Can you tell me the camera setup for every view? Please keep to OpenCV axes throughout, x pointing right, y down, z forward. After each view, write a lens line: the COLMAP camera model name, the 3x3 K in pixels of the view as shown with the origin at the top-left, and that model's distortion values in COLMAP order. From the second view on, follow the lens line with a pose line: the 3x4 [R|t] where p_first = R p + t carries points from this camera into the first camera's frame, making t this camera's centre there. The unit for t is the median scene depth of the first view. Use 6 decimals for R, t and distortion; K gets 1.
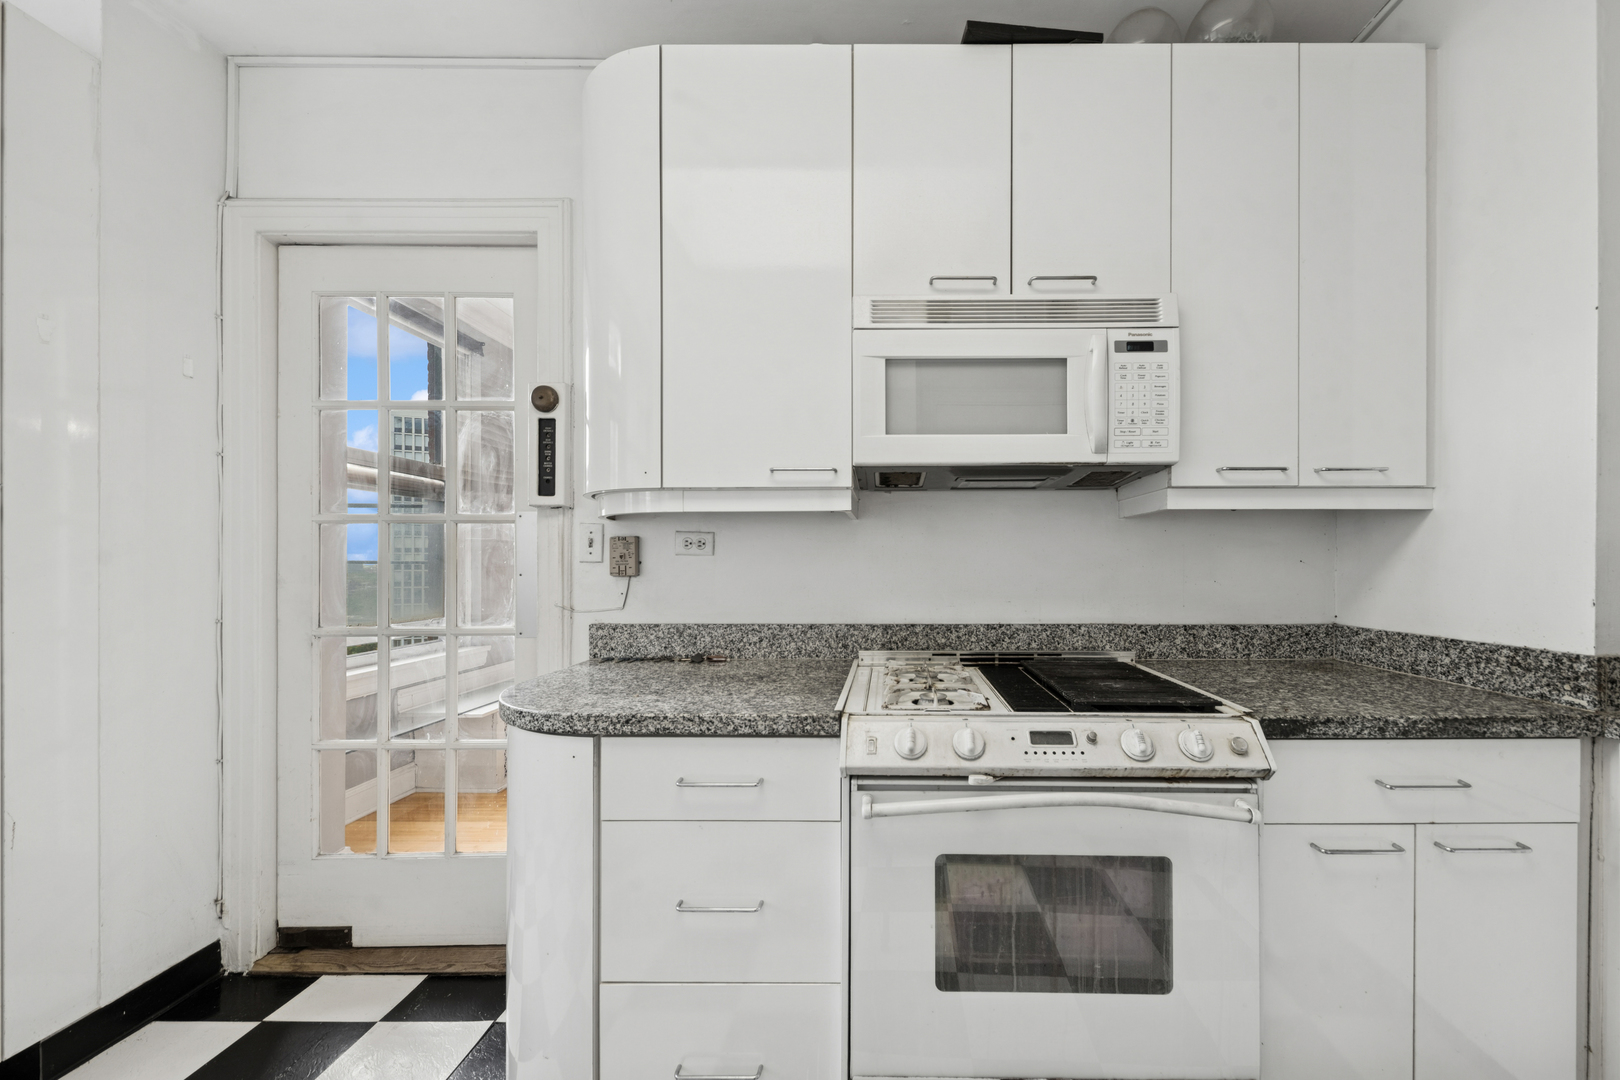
lens RADIAL K [[601.0, 0, 884.4], [0, 601.0, 566.4], [0, 0, 1]] dist [0.006541, -0.000072]
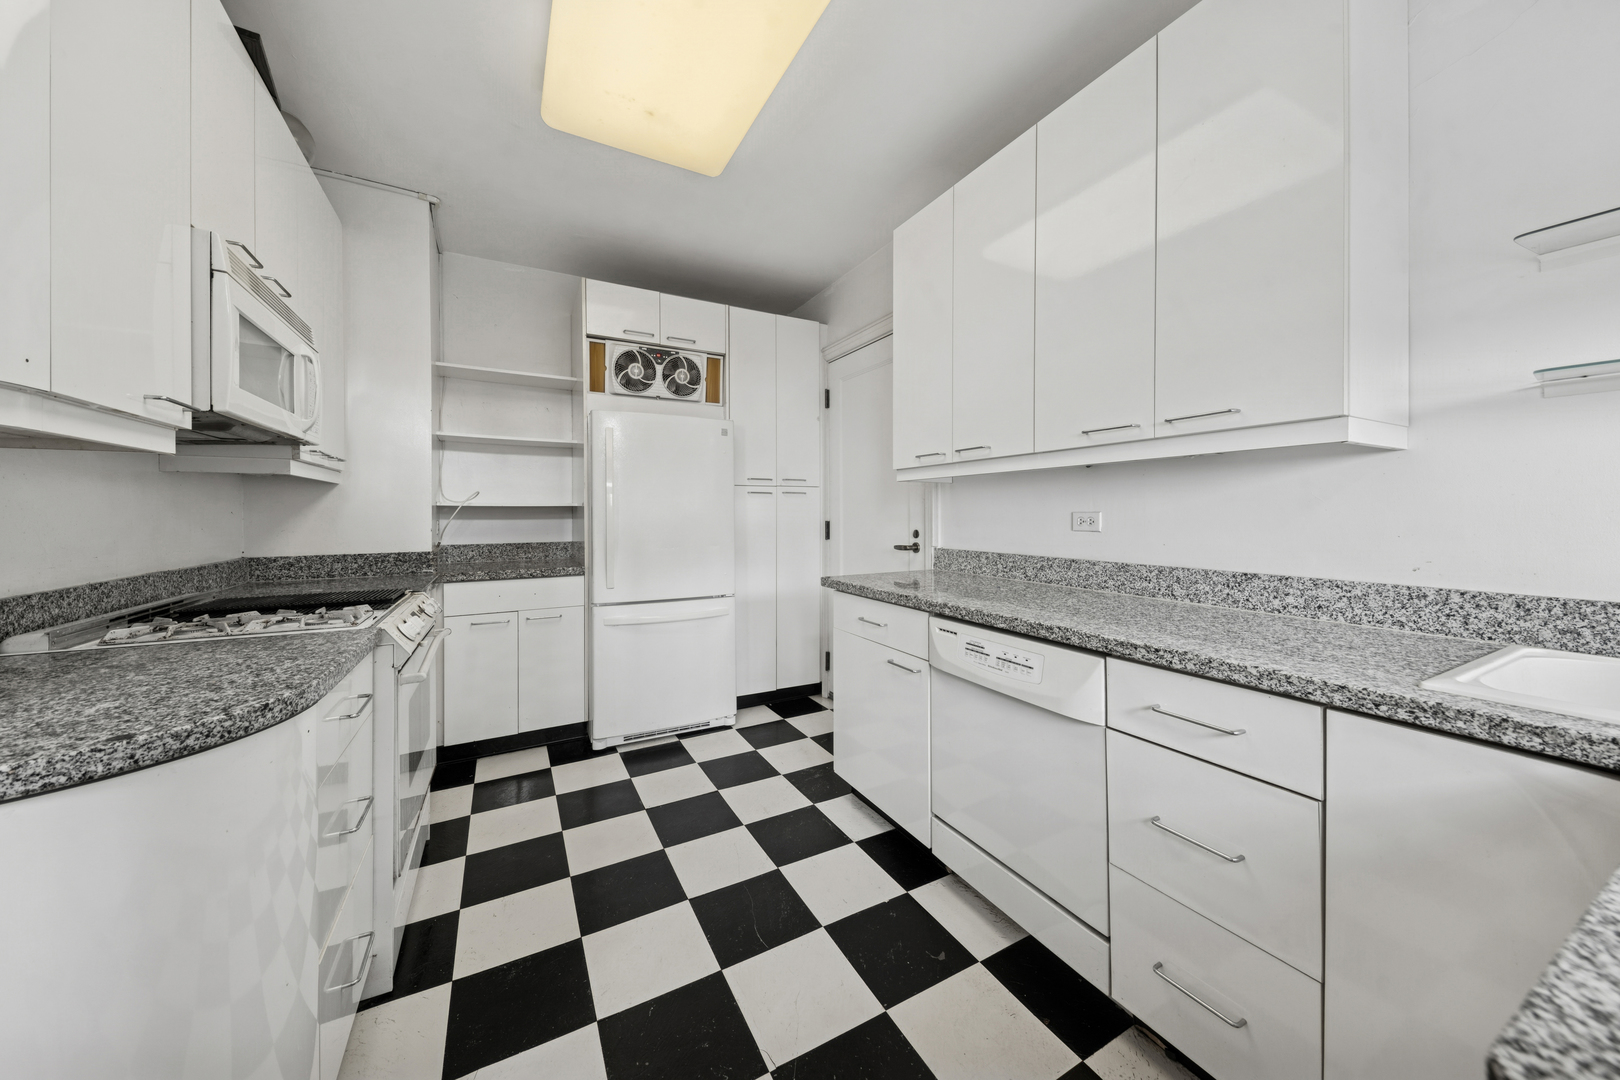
lens RADIAL K [[567.4, 0, 815.9], [0, 567.4, 534.3], [0, 0, 1]] dist [0.005911, -0.000156]
pose [[-0.486769, -0.029640, 0.873028, -1.035261], [0.006373, 0.999277, 0.037479, 0.000704], [-0.873508, 0.023807, -0.486228, 0.485404]]
